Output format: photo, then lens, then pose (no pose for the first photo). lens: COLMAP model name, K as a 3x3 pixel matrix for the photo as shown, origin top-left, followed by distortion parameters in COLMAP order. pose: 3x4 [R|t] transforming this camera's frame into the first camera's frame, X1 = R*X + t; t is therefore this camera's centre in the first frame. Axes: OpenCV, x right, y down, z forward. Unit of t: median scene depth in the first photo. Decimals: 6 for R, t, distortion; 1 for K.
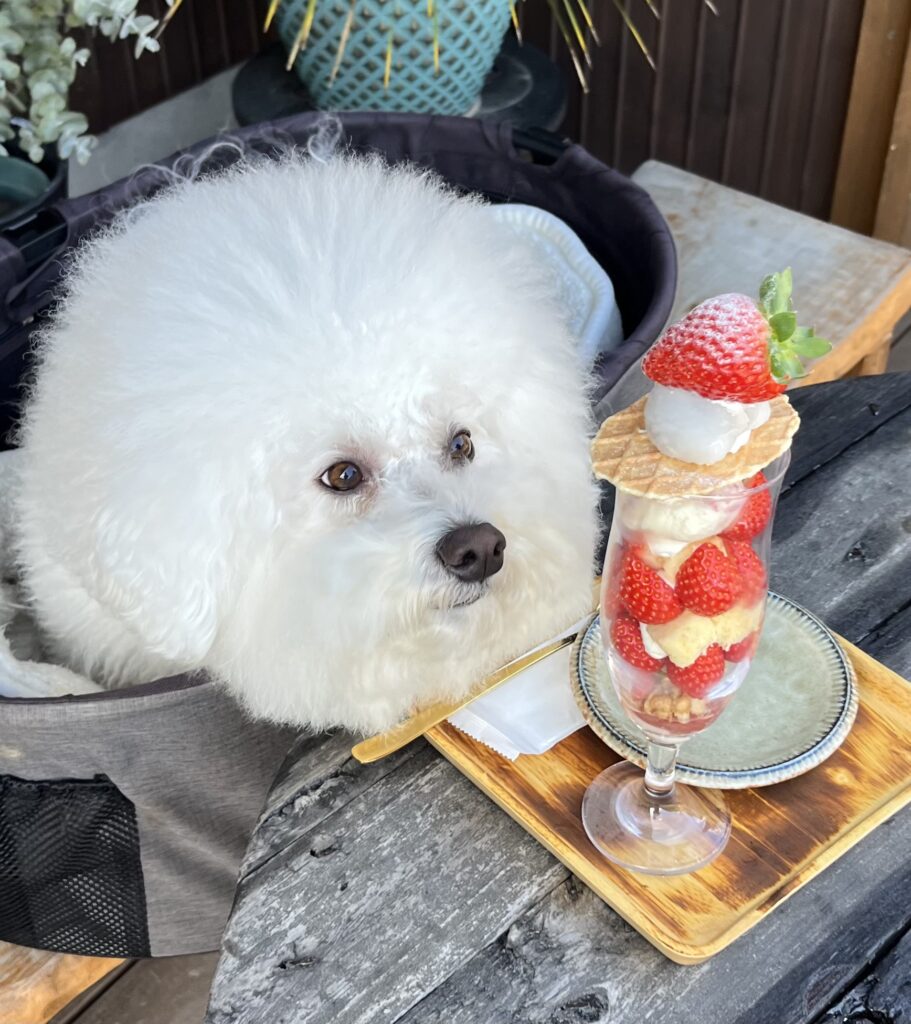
lens RADIAL K [[1036.9, 0, 457.3], [0, 1036.9, 505.0], [0, 0, 1]] dist [-0.003029, 0.000000]
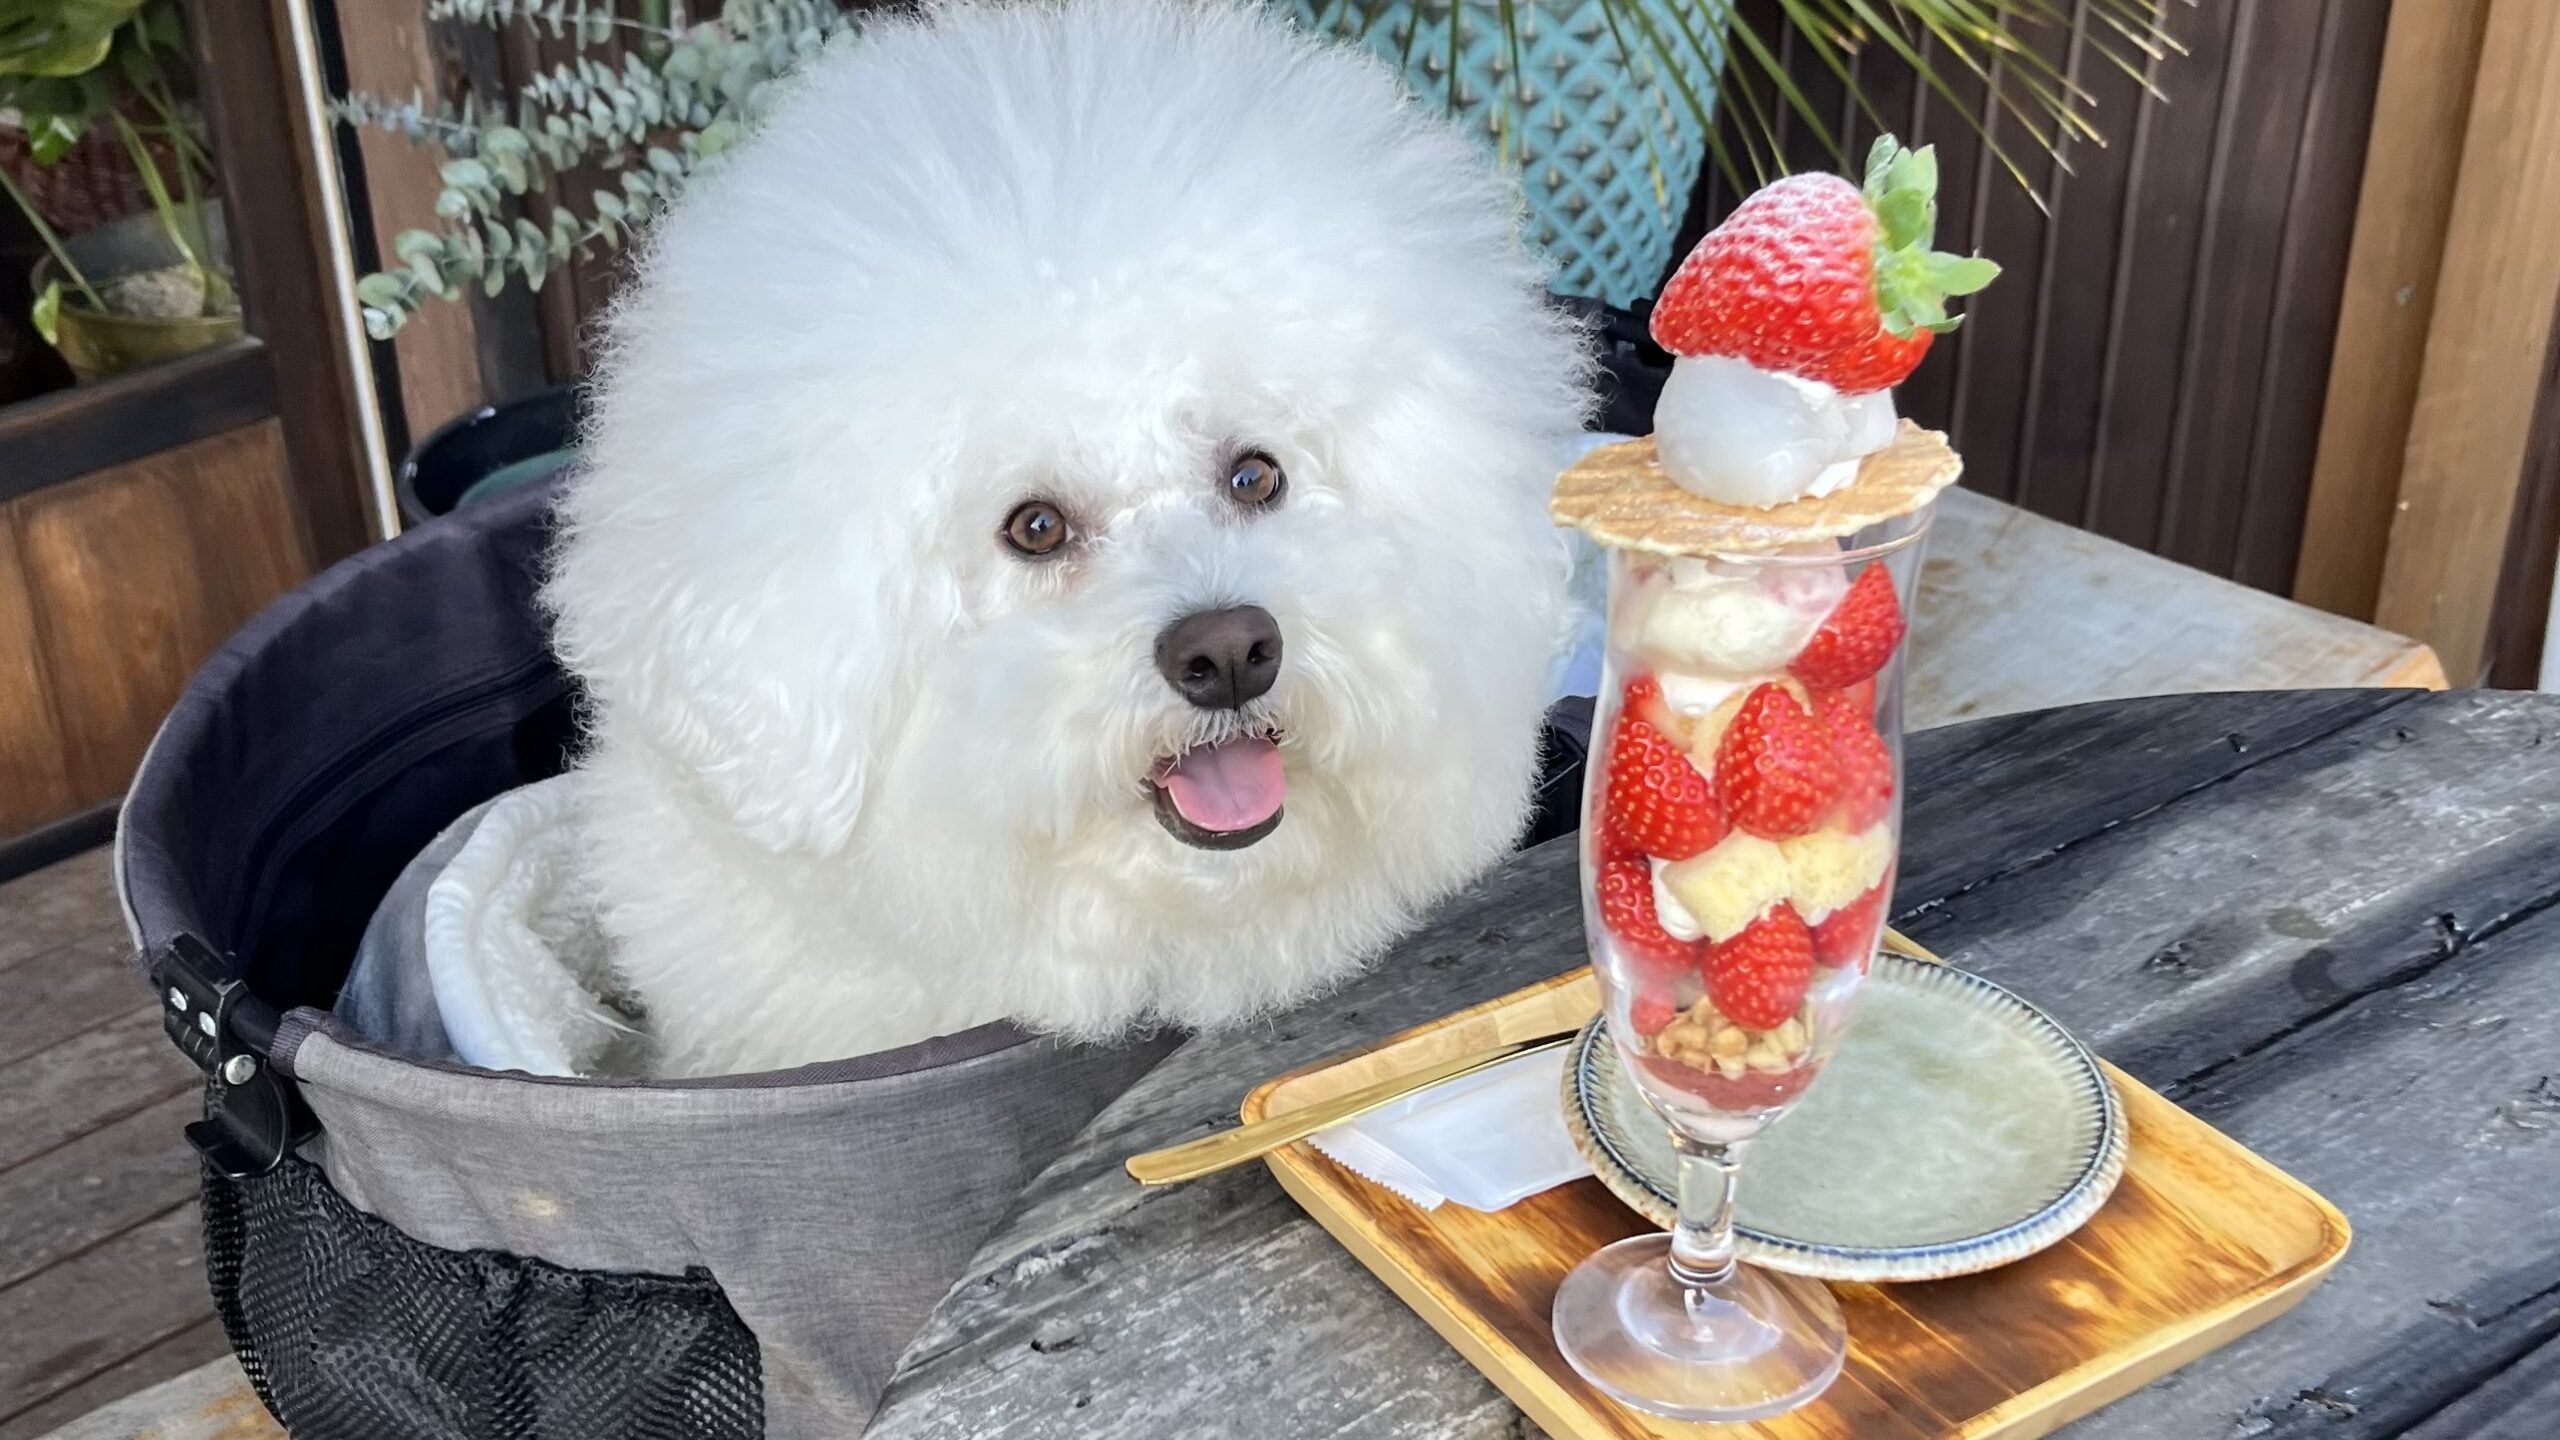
lens RADIAL K [[1943.7, 0, 1279.6], [0, 1943.7, 739.0], [0, 0, 1]] dist [-0.004627, 0.009097]
pose [[0.994107, 0.060066, -0.090246, 0.053643], [-0.068562, 0.993190, -0.094198, 0.112346], [0.083973, 0.099830, 0.991455, 0.001335]]
